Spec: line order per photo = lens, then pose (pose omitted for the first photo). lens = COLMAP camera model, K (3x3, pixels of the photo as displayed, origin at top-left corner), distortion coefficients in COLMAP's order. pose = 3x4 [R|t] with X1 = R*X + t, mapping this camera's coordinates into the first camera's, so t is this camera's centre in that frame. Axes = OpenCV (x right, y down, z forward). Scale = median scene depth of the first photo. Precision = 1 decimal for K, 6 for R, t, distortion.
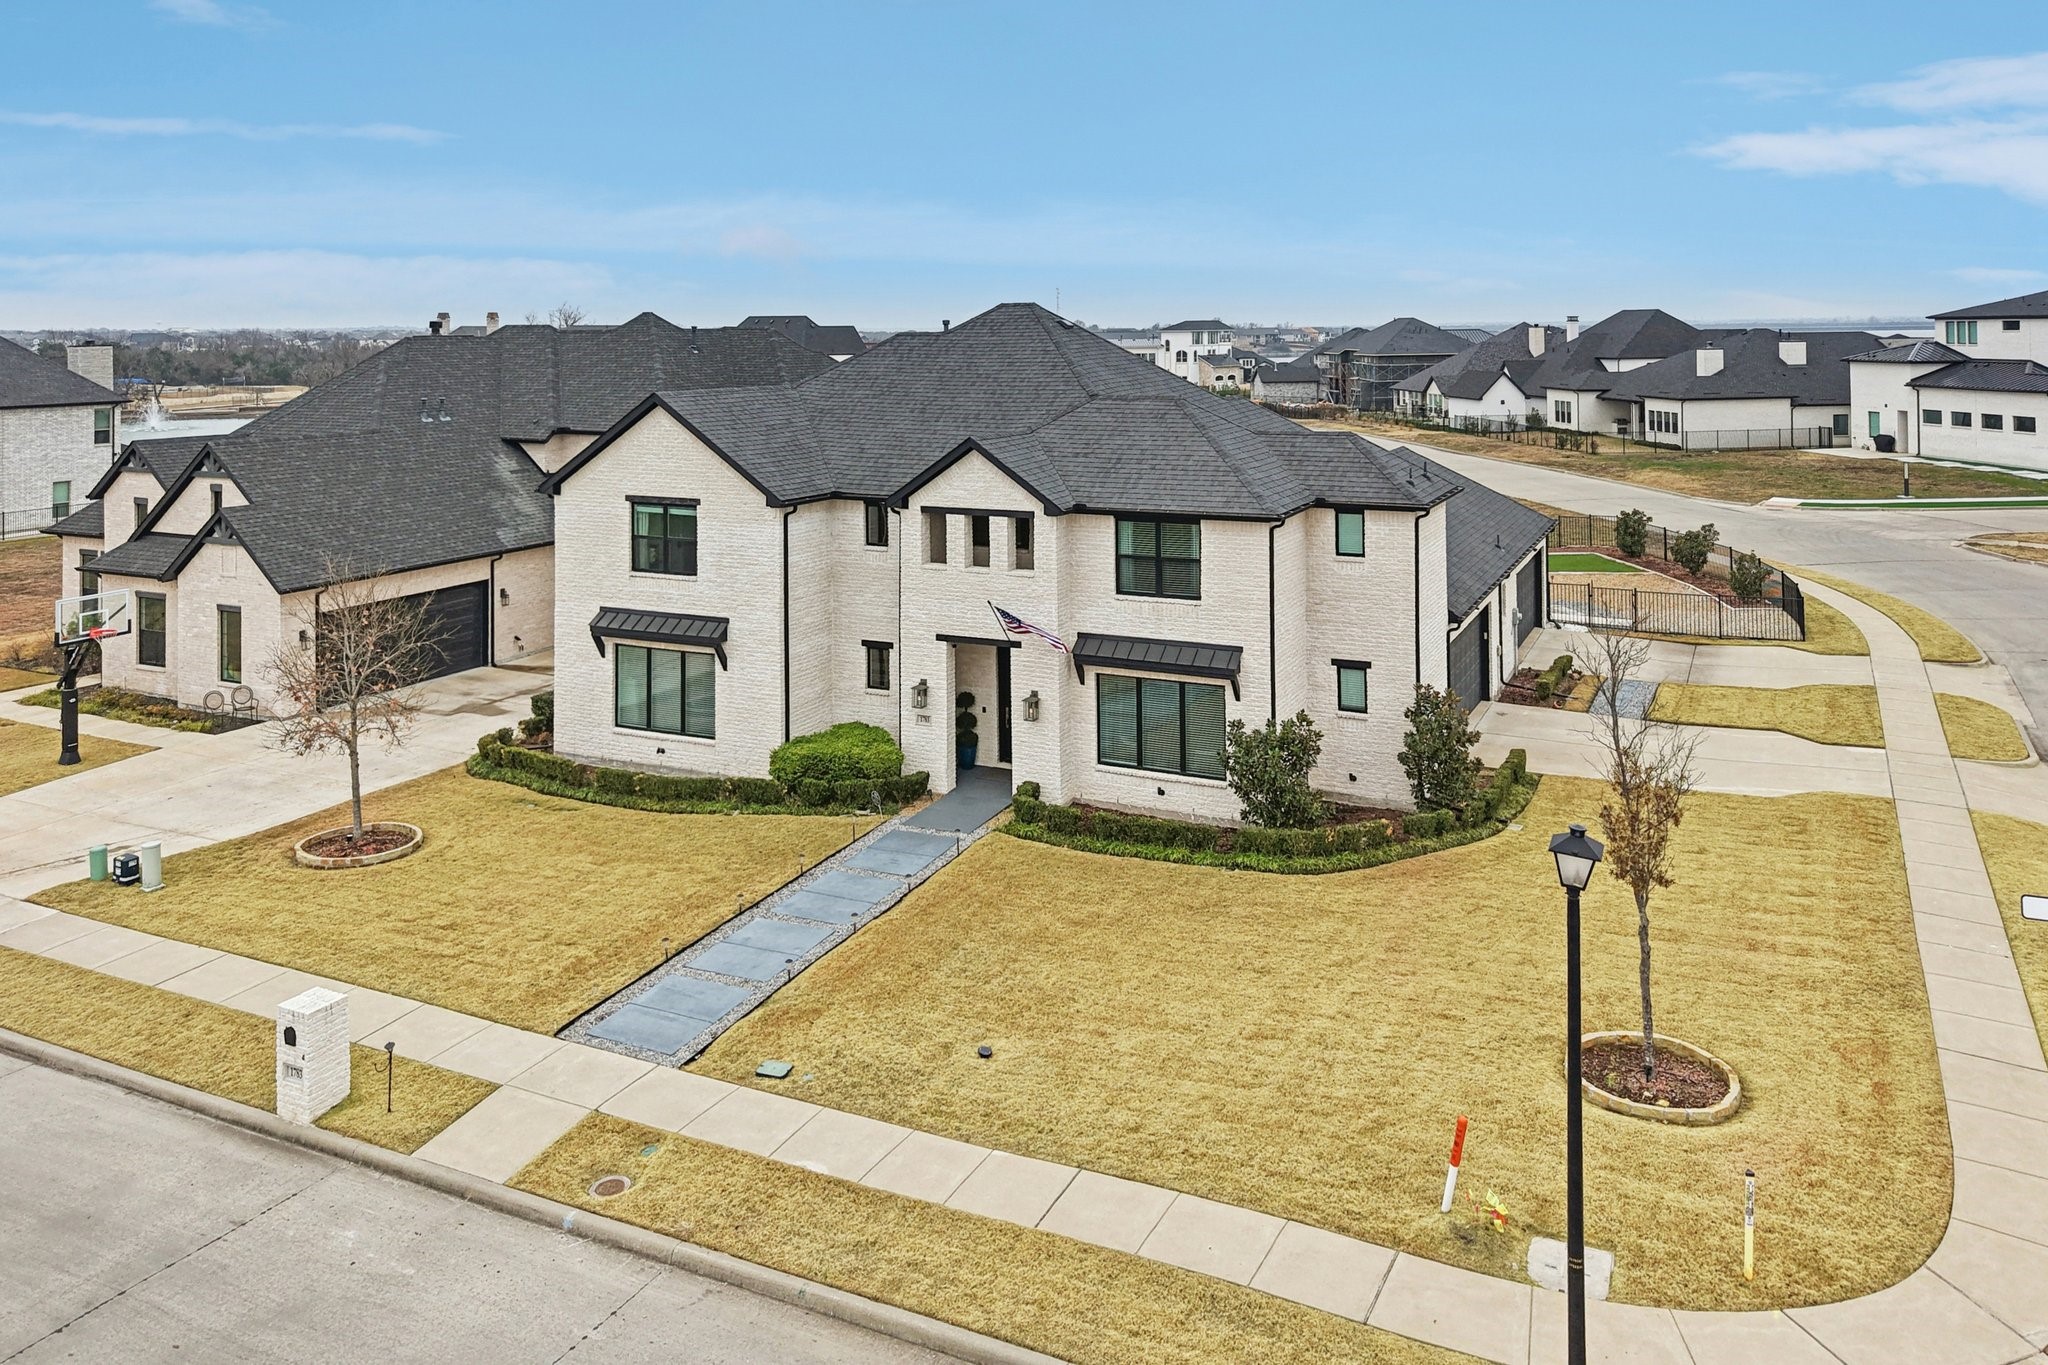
lens RADIAL K [[1049.6, 0, 1042.5], [0, 1049.6, 682.5], [0, 0, 1]] dist [-0.002460, -0.004340]
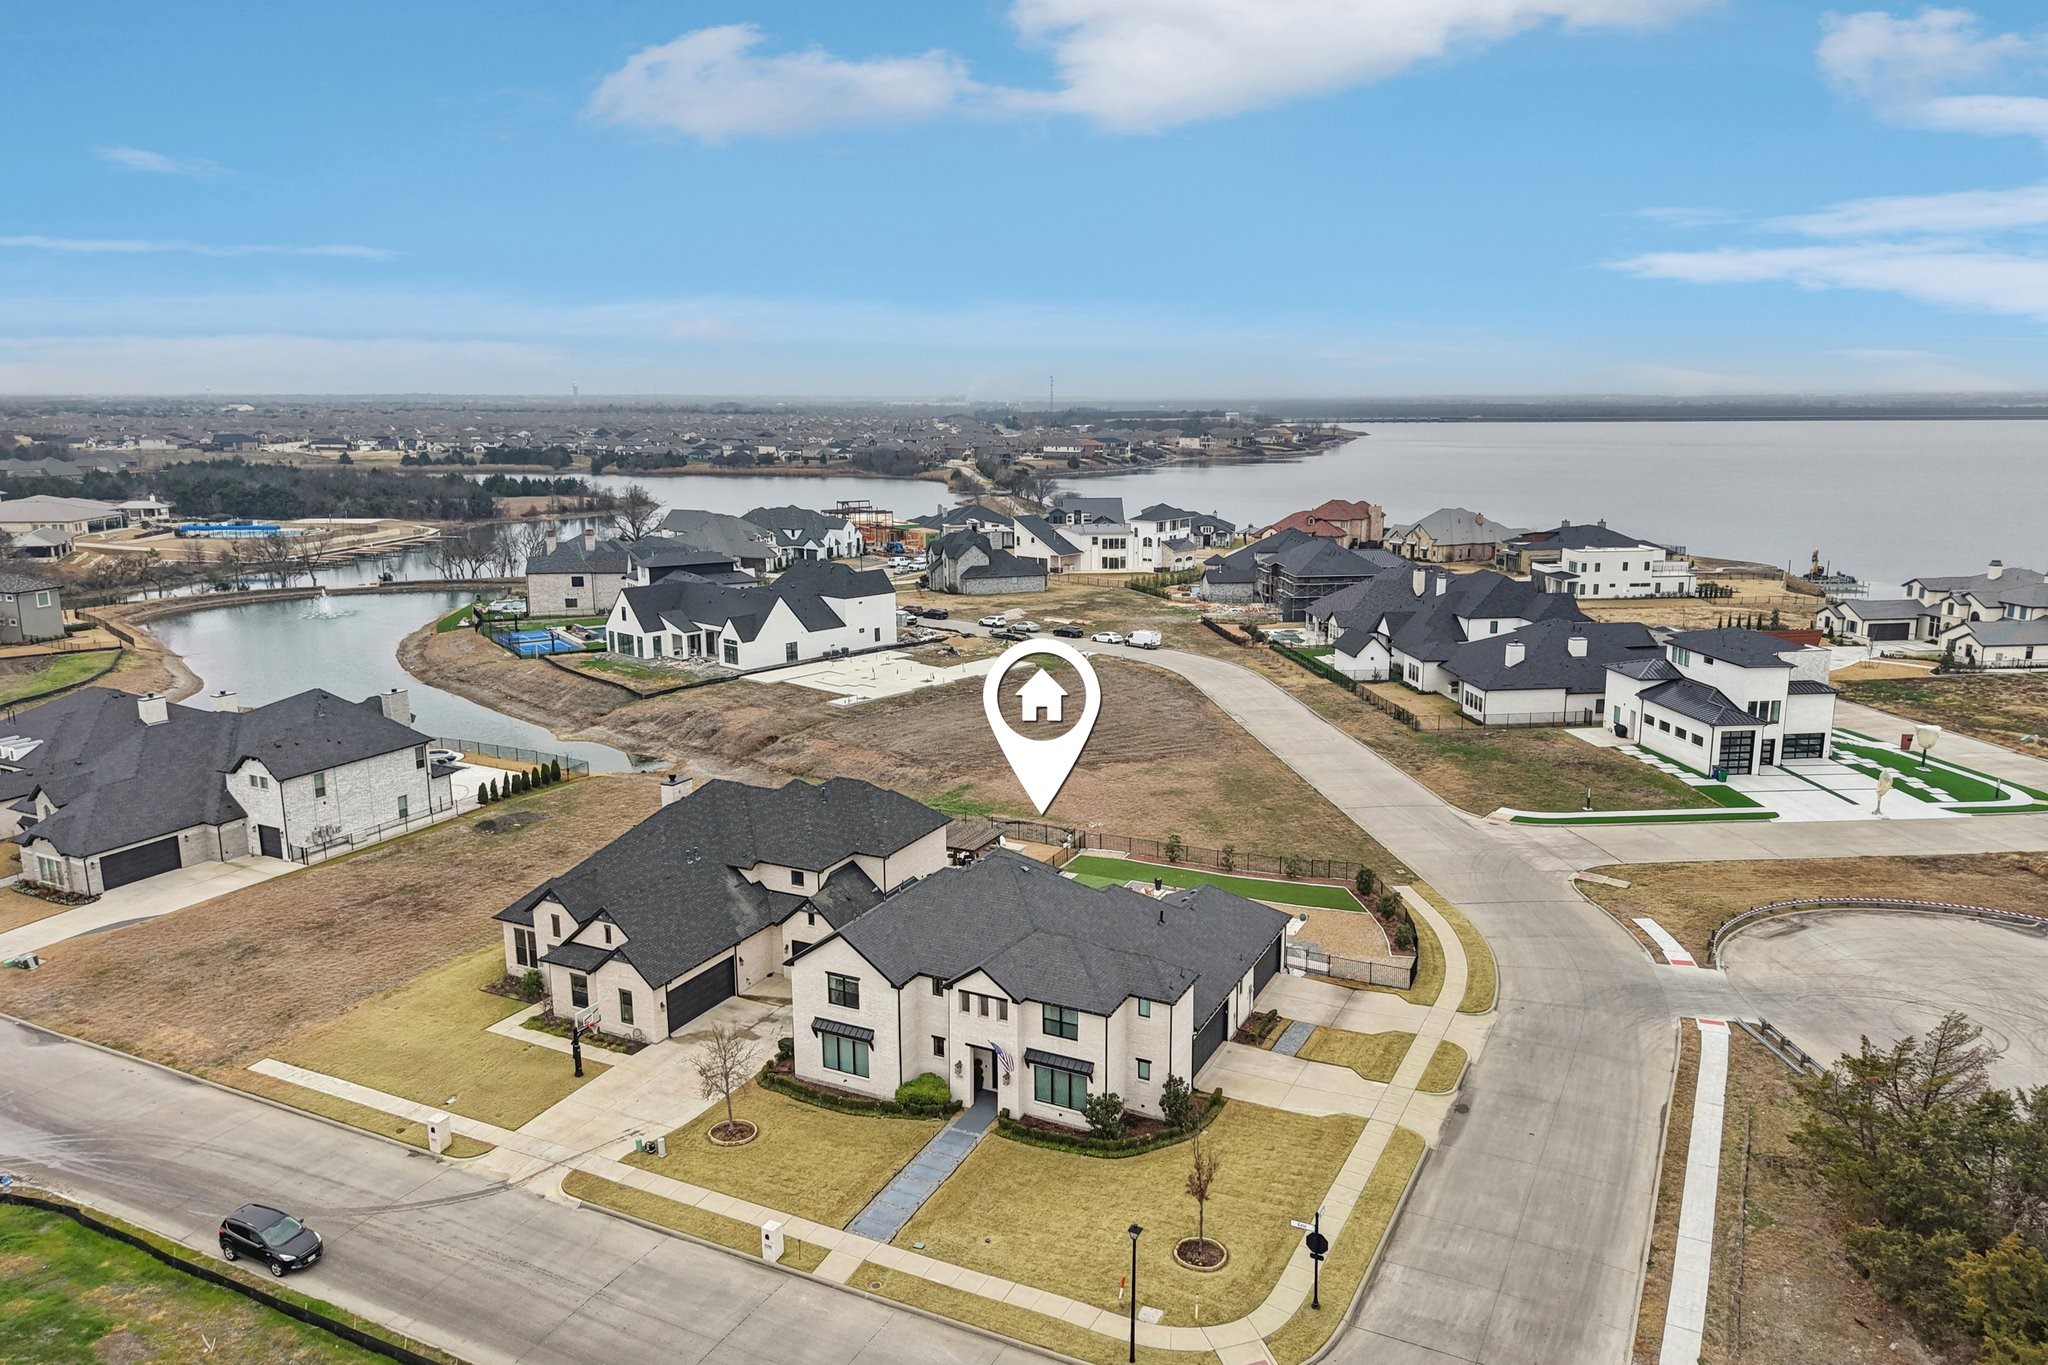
lens RADIAL K [[1411.8, 0, 1019.5], [0, 1411.8, 687.4], [0, 0, 1]] dist [-0.021333, -0.003646]
pose [[0.999586, 0.007661, -0.027745, 0.098832], [-0.001912, 0.979475, 0.201557, -1.453252], [0.028720, -0.201420, 0.979084, -1.899249]]
